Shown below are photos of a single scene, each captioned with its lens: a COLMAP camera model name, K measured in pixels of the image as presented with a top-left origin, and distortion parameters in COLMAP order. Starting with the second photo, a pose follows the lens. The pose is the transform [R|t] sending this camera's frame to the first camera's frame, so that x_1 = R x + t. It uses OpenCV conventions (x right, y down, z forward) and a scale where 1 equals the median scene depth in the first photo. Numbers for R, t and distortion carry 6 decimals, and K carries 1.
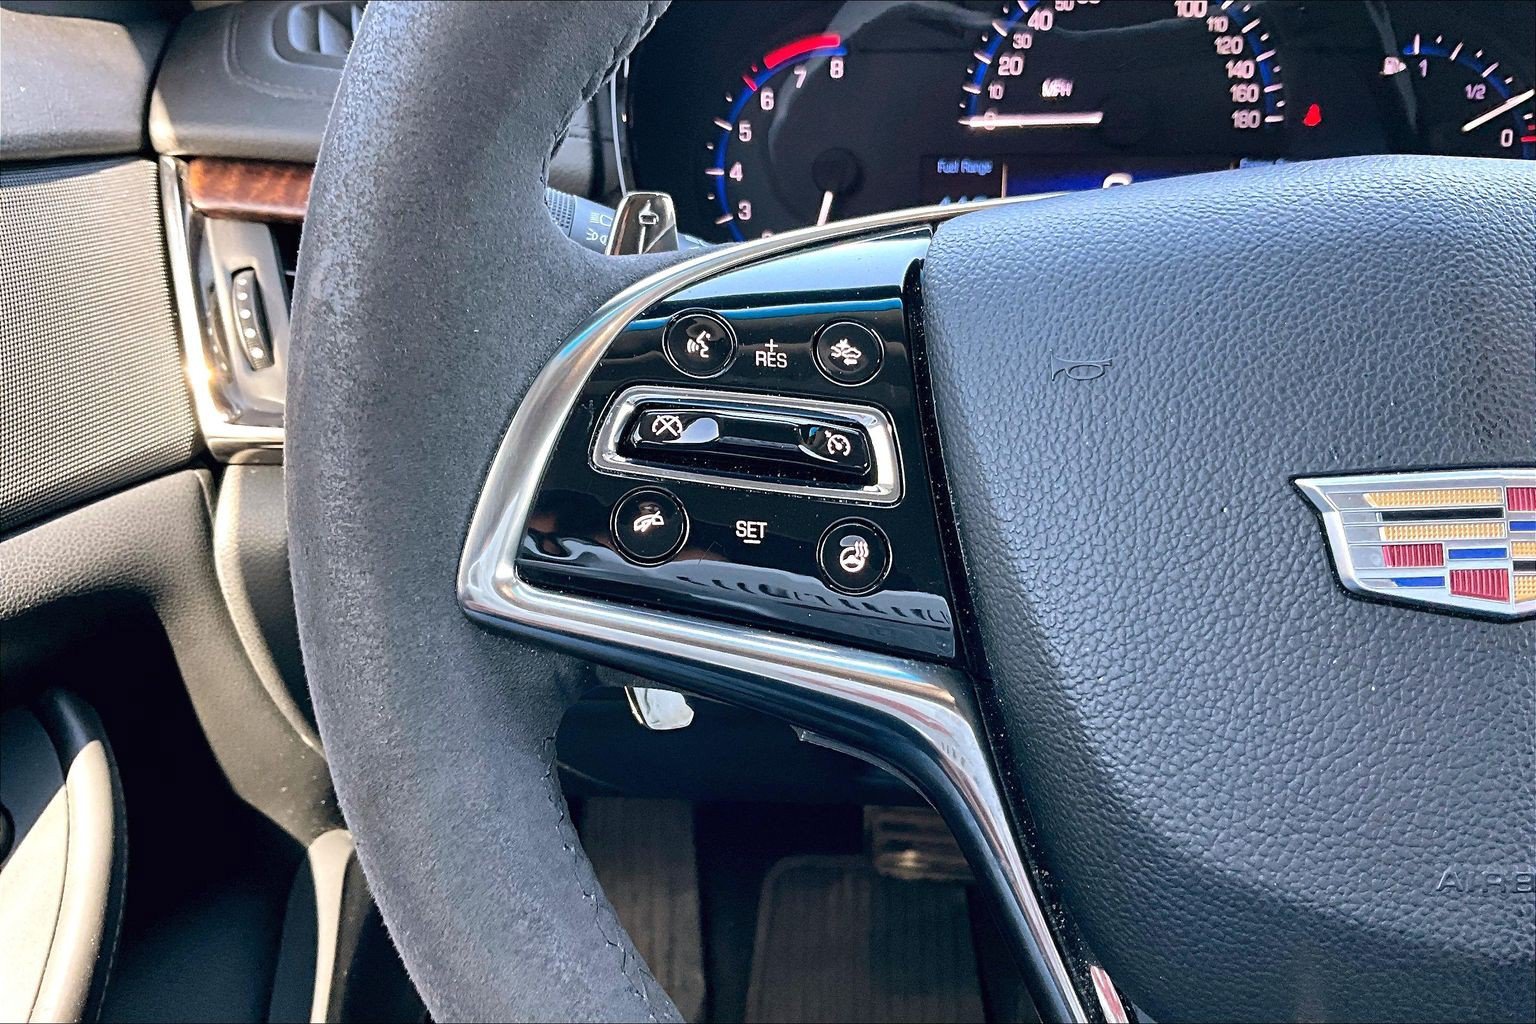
lens RADIAL K [[1280.0, 0, 766.6], [0, 1280.0, 512.0], [0, 0, 1]] dist [-0.010132, -0.035867]
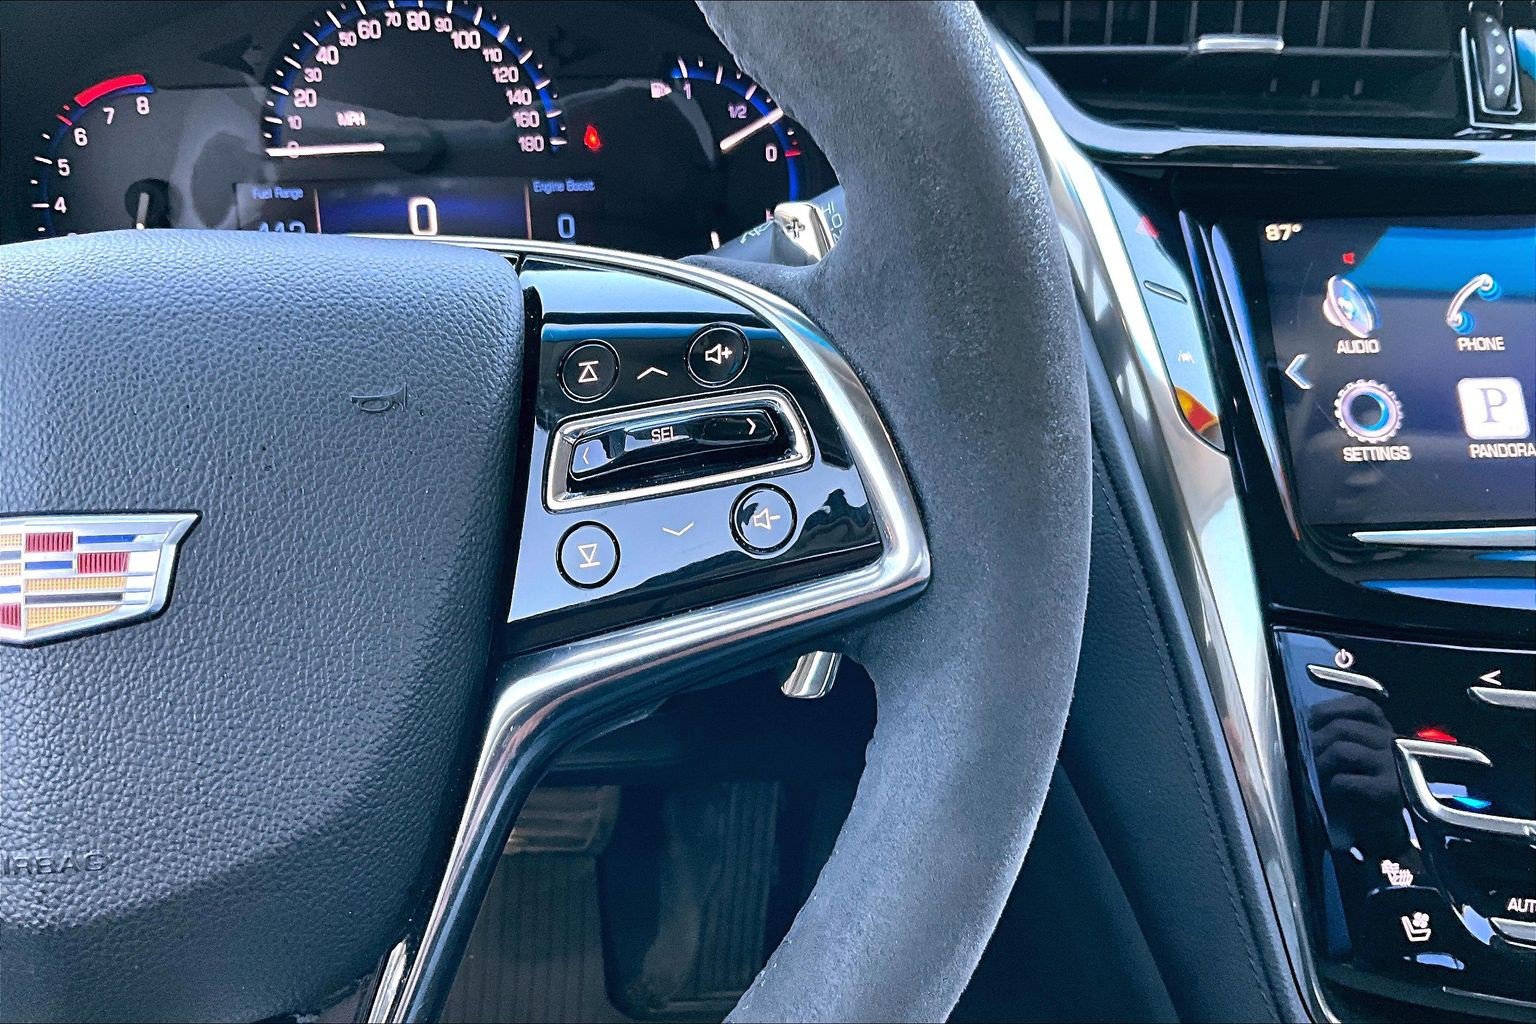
lens RADIAL K [[1280.0, 0, 767.3], [0, 1280.0, 511.6], [0, 0, 1]] dist [-0.010132, -0.035867]
pose [[0.997159, -0.037821, 0.065146, 0.496820], [0.036266, 0.999032, 0.024885, -0.018263], [-0.066024, -0.022452, 0.997565, -0.092832]]
